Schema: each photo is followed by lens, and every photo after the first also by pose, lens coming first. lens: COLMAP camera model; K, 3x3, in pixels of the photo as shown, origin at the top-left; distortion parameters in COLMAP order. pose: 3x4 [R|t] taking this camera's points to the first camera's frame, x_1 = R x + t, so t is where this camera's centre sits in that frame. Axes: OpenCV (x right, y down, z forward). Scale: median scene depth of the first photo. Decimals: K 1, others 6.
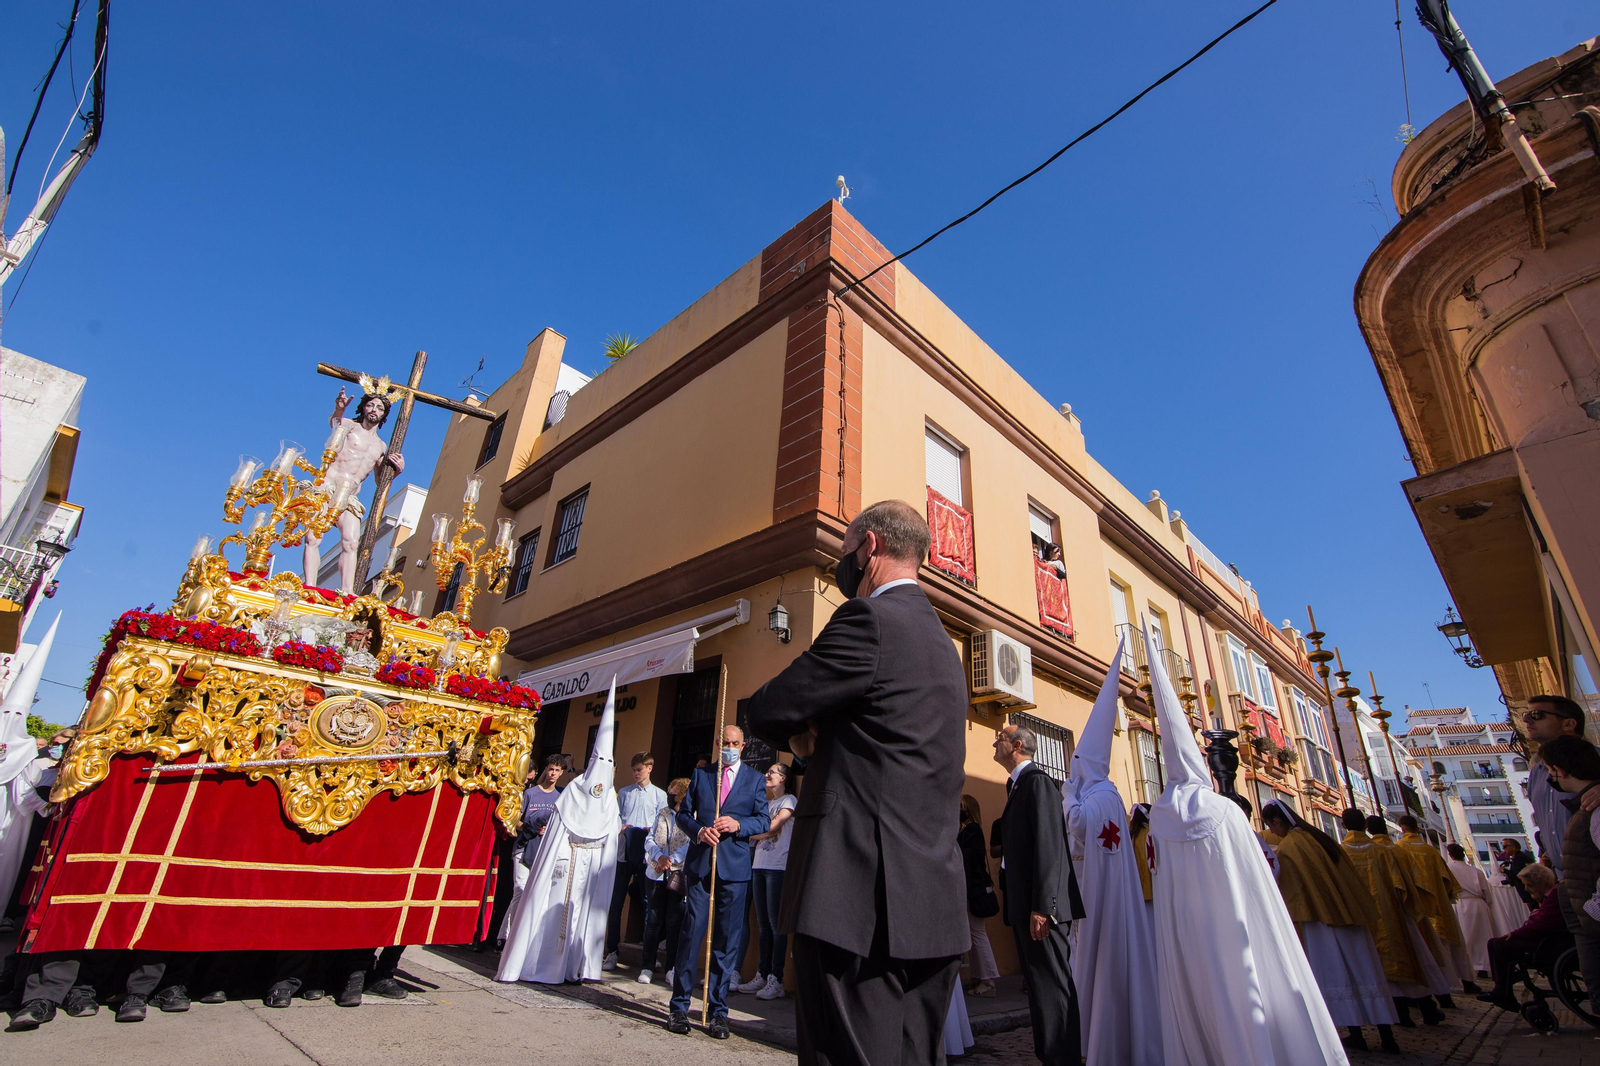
lens RADIAL K [[728.9, 0, 800.0], [0, 728.9, 533.0], [0, 0, 1]] dist [-0.022103, 0.001587]
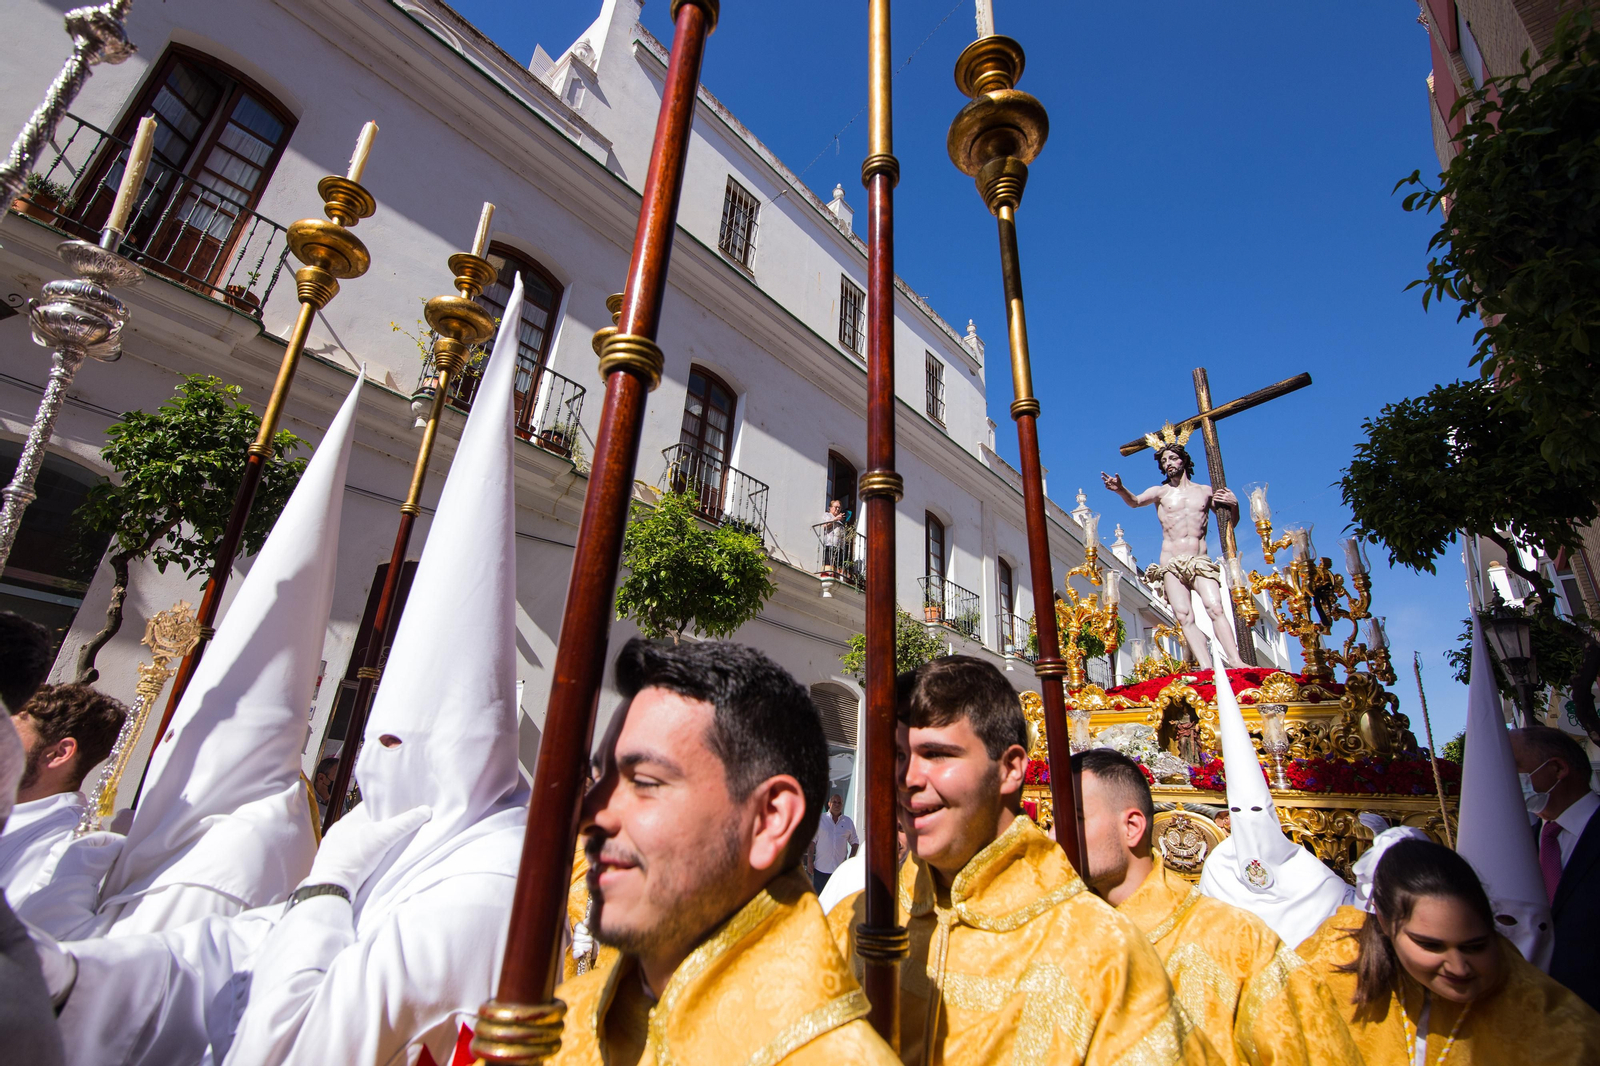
lens RADIAL K [[728.9, 0, 800.0], [0, 728.9, 533.0], [0, 0, 1]] dist [-0.022103, 0.001587]
pose [[0.066460, -0.386272, -0.919987, 0.272299], [0.361784, 0.868611, -0.338566, 0.068286], [0.929890, -0.310336, 0.197475, 0.516622]]
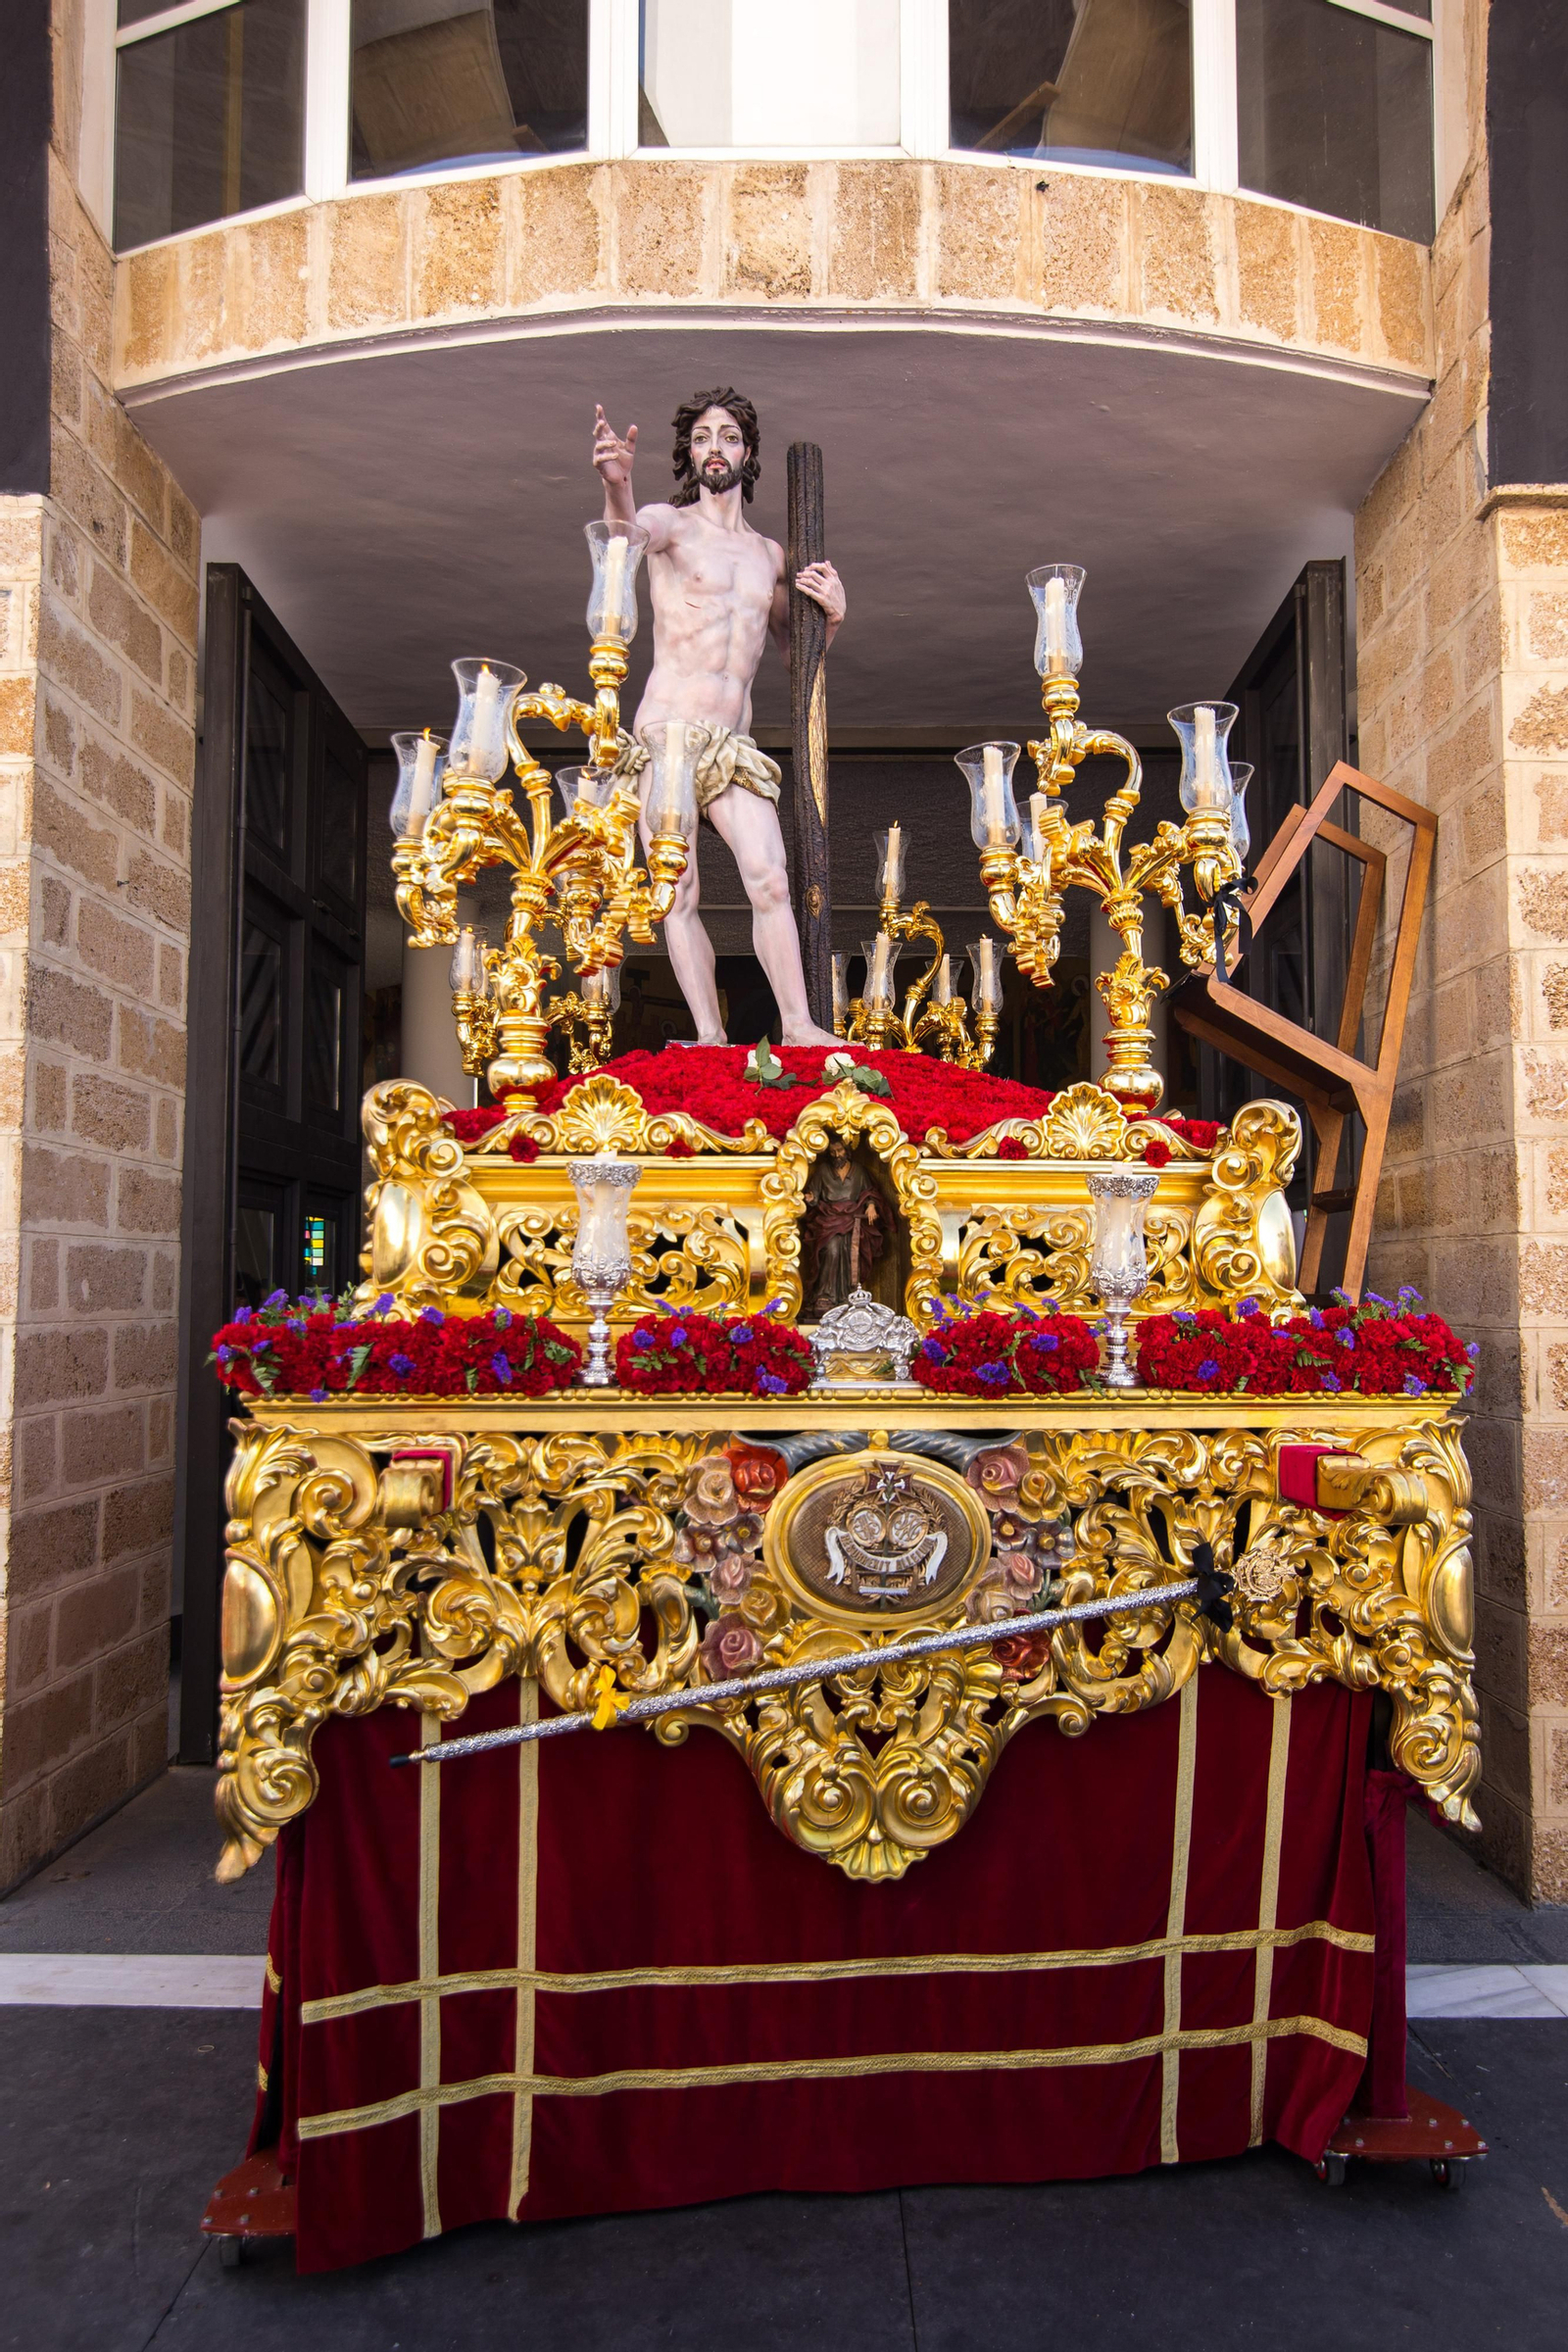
lens RADIAL K [[1693.2, 0, 784.0], [0, 1693.2, 1176.0], [0, 0, 1]] dist [0.000225, 0.003861]
pose [[0.797155, -0.080929, -0.598327, -0.208180], [0.278733, 0.928384, 0.245785, -0.068705], [0.535586, -0.362702, 0.762624, 0.476718]]
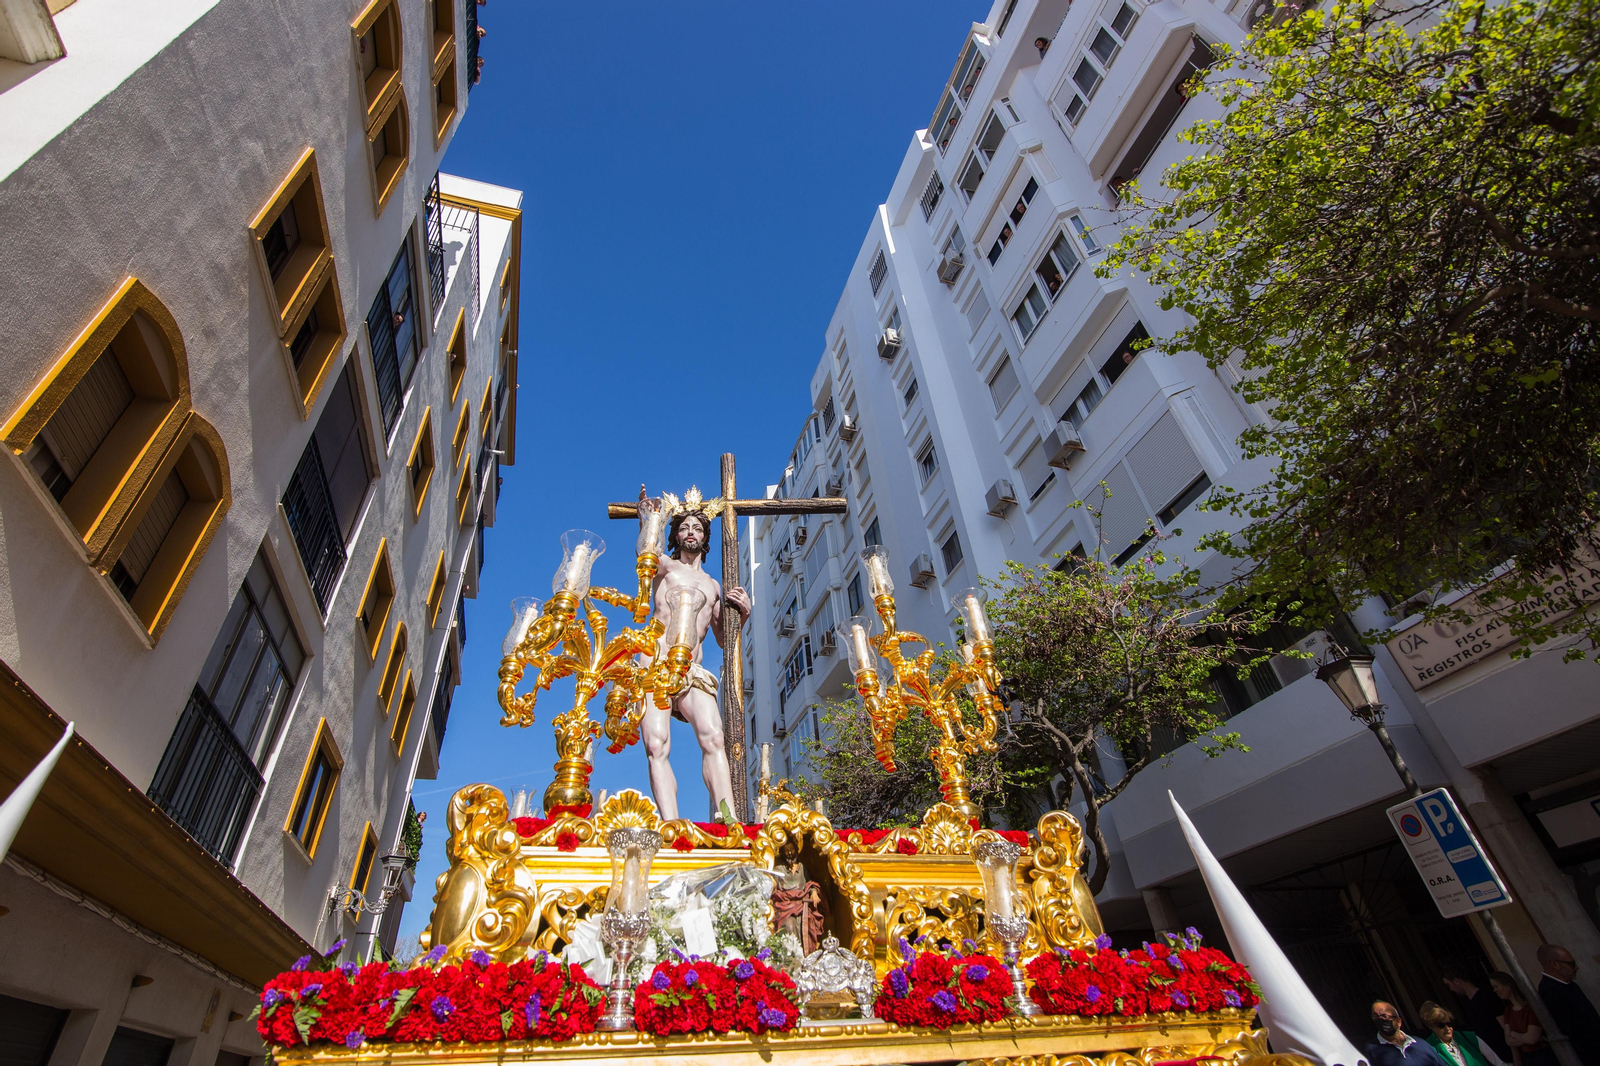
lens RADIAL K [[728.9, 0, 800.0], [0, 728.9, 533.0], [0, 0, 1]] dist [-0.022103, 0.001587]
pose [[0.881886, -0.362550, -0.301387, -0.432805], [0.279986, 0.917063, -0.283907, 0.068209], [0.379321, 0.165990, 0.910254, 0.622012]]
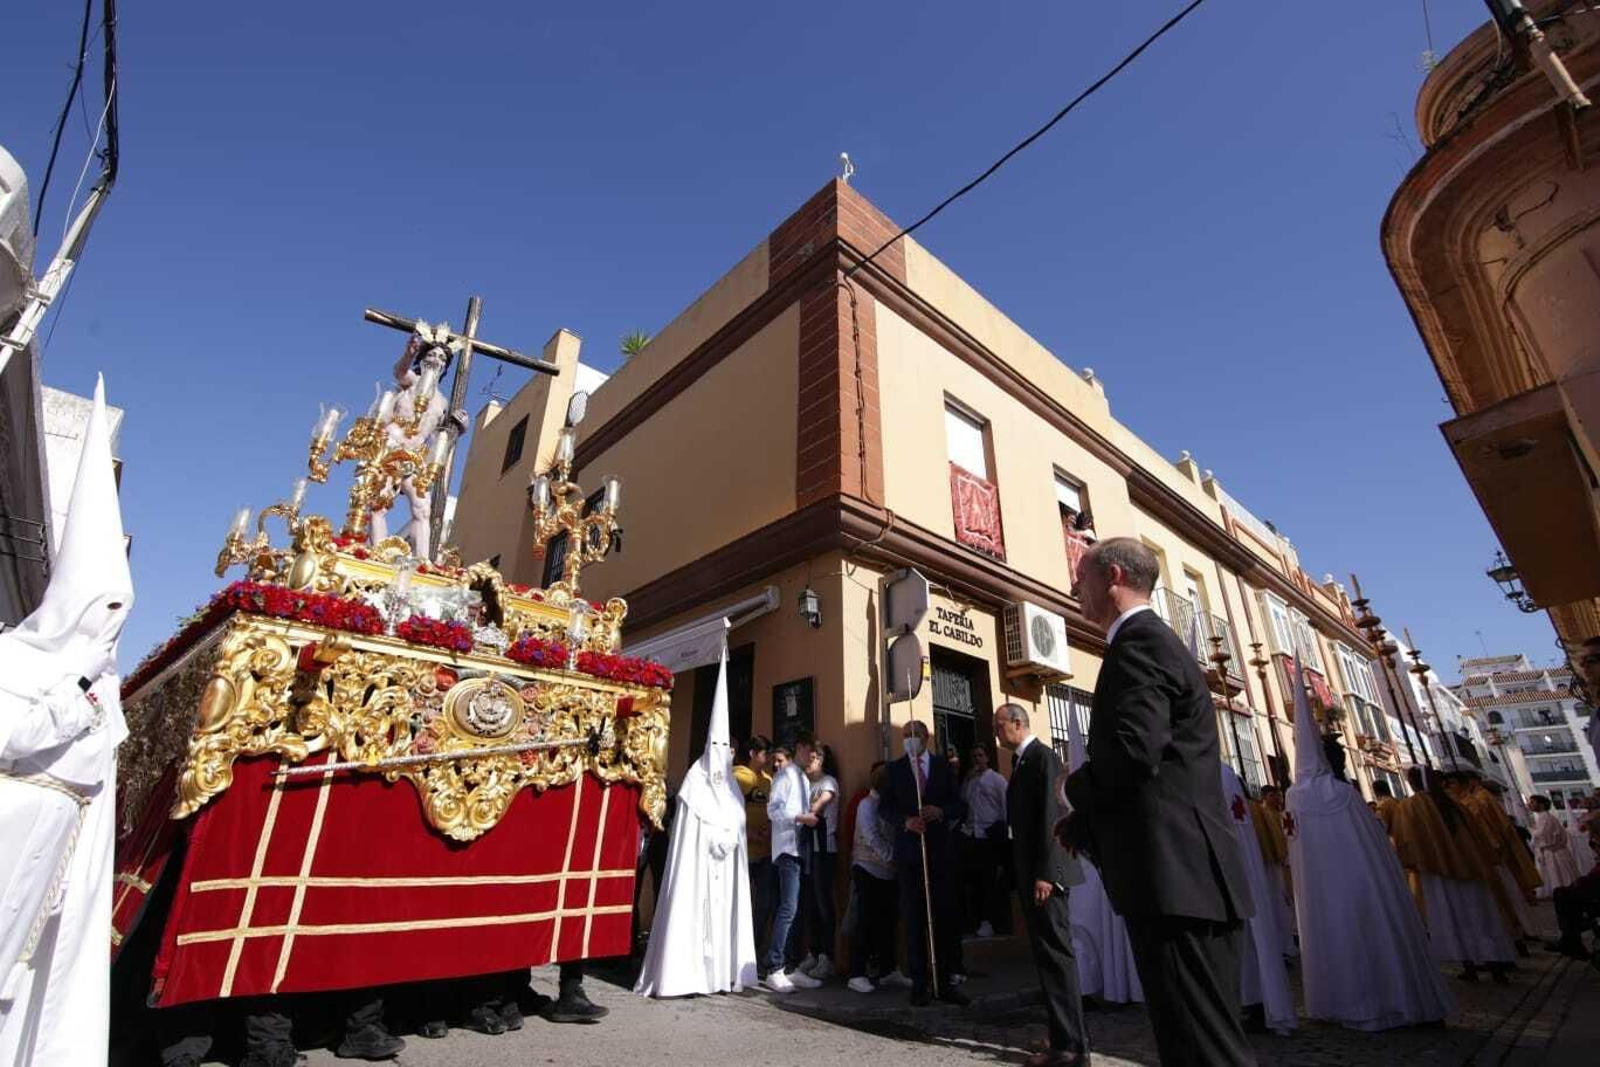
lens RADIAL K [[728.9, 0, 800.0], [0, 728.9, 533.5], [0, 0, 1]] dist [-0.022103, 0.001587]
pose [[0.997772, -0.024357, 0.062105, -0.297534], [0.022751, 0.999391, 0.026442, 0.040010], [-0.062711, -0.024970, 0.997719, 0.123753]]
